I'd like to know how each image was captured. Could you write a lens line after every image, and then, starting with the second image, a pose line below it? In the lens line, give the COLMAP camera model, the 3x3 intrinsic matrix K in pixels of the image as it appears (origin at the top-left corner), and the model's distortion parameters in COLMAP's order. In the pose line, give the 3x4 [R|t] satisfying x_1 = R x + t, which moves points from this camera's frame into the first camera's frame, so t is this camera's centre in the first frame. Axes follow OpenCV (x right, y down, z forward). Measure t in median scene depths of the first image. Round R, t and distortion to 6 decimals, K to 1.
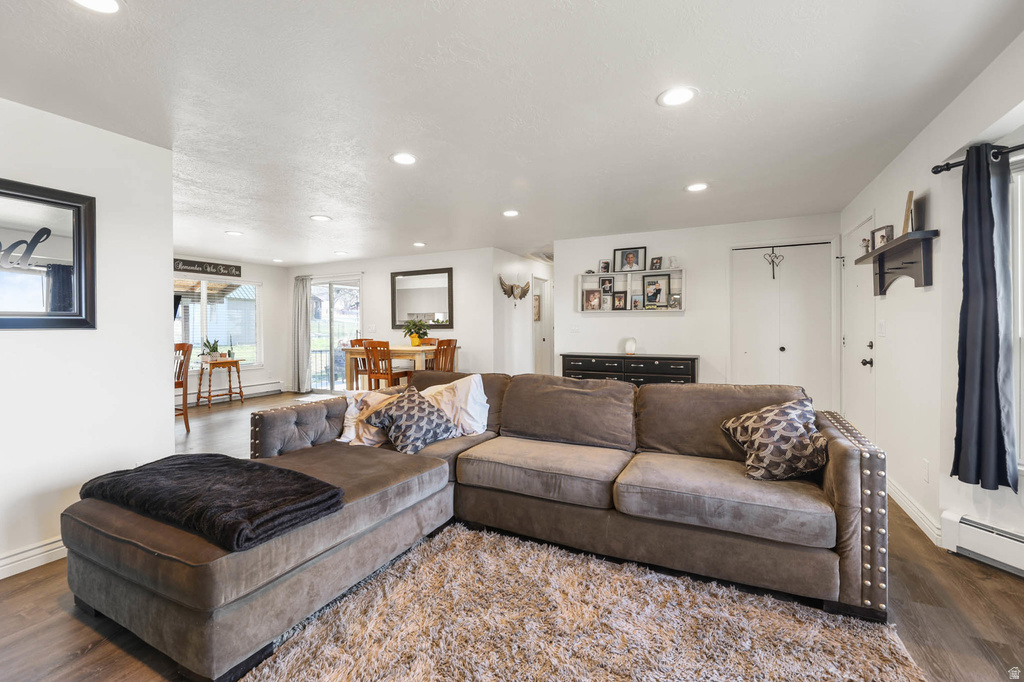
lens RADIAL K [[424.3, 0, 506.4], [0, 424.3, 329.9], [0, 0, 1]] dist [0.000154, -0.001291]
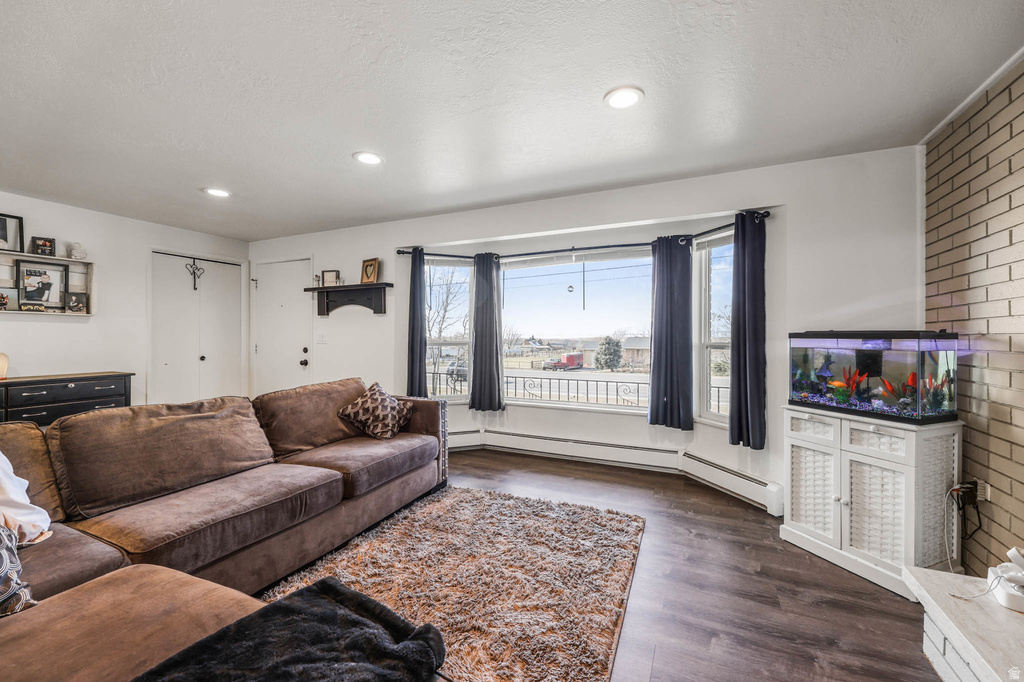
lens RADIAL K [[424.3, 0, 512.1], [0, 424.3, 332.5], [0, 0, 1]] dist [0.000154, -0.001291]
pose [[-0.041756, 0.013056, 0.999043, -0.378461], [0.006966, 0.999894, -0.012776, 0.000483], [-0.999104, 0.006425, -0.041842, 0.257106]]
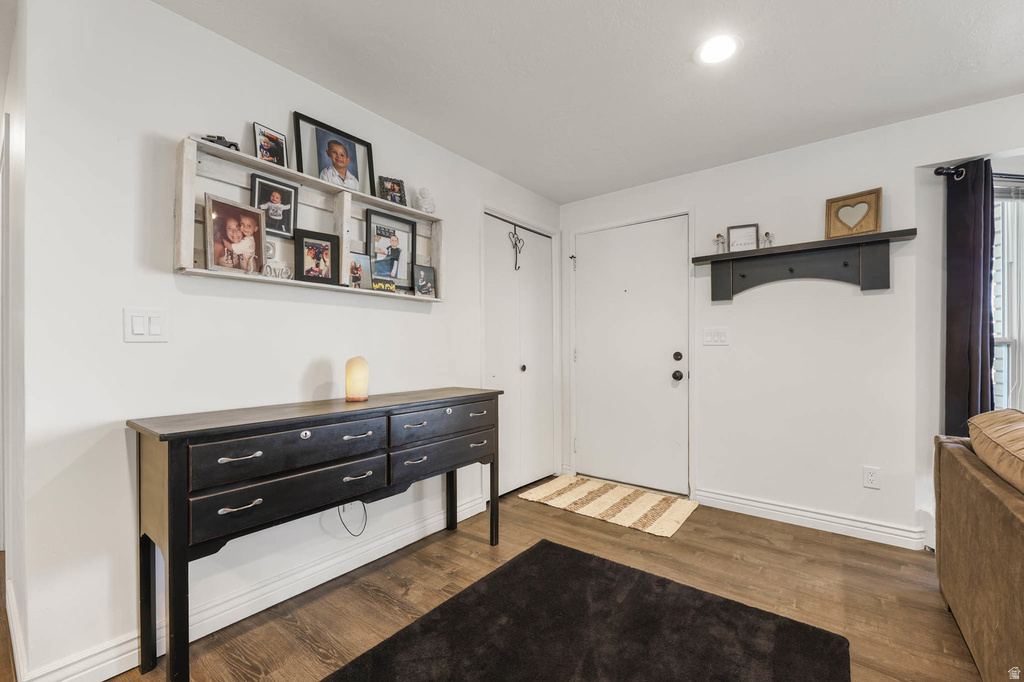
lens RADIAL K [[424.3, 0, 506.7], [0, 424.3, 348.0], [0, 0, 1]] dist [0.000154, -0.001291]
pose [[0.194342, 0.003763, 0.980927, -0.064545], [0.010279, 0.999930, -0.005872, 0.013923], [-0.980880, 0.011225, 0.194289, 0.798586]]
